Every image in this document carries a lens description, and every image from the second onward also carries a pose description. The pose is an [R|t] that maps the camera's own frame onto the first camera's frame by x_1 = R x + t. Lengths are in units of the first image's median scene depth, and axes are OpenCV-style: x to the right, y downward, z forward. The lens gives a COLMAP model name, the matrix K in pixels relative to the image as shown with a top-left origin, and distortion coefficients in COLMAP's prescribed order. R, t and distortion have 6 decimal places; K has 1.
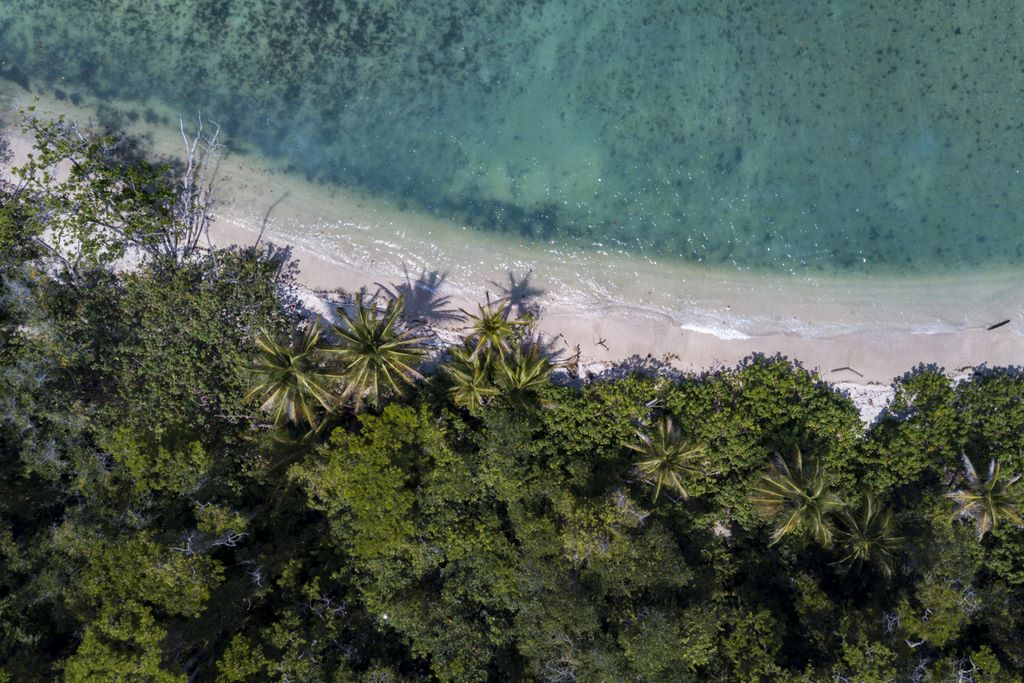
lens RADIAL K [[770.5, 0, 531.4], [0, 770.5, 349.9], [0, 0, 1]] dist [0.012199, 0.004834]
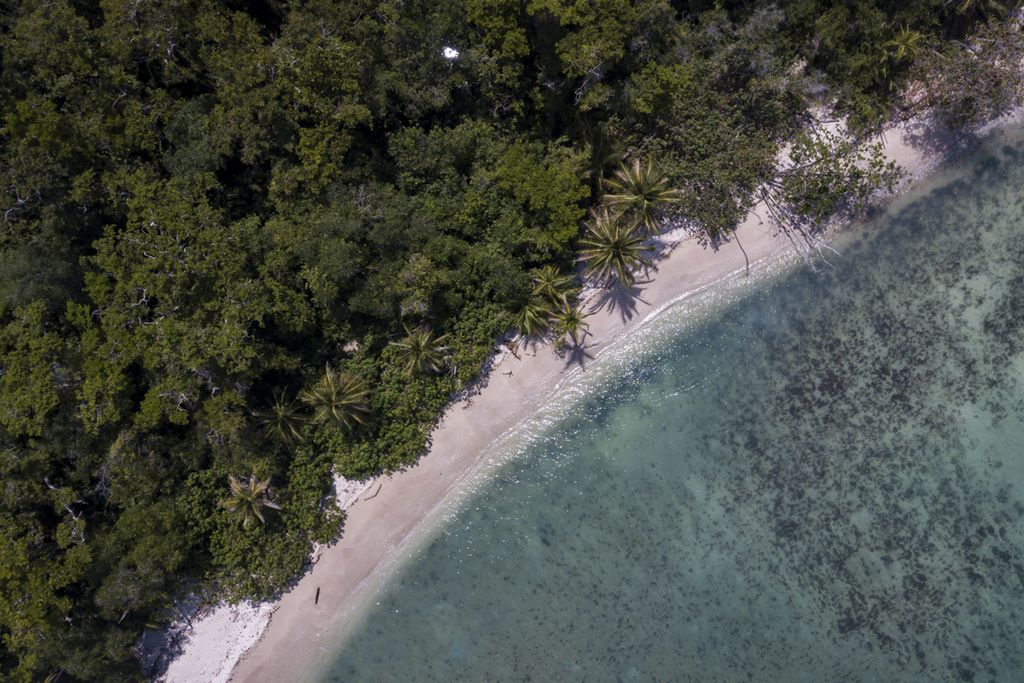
lens RADIAL K [[770.5, 0, 513.4], [0, 770.5, 338.9], [0, 0, 1]] dist [0.012199, 0.004834]
pose [[-0.669935, 0.741867, 0.028646, 0.002400], [-0.740845, -0.670528, 0.039238, -0.026864], [0.048317, 0.005065, 0.998819, -0.382980]]
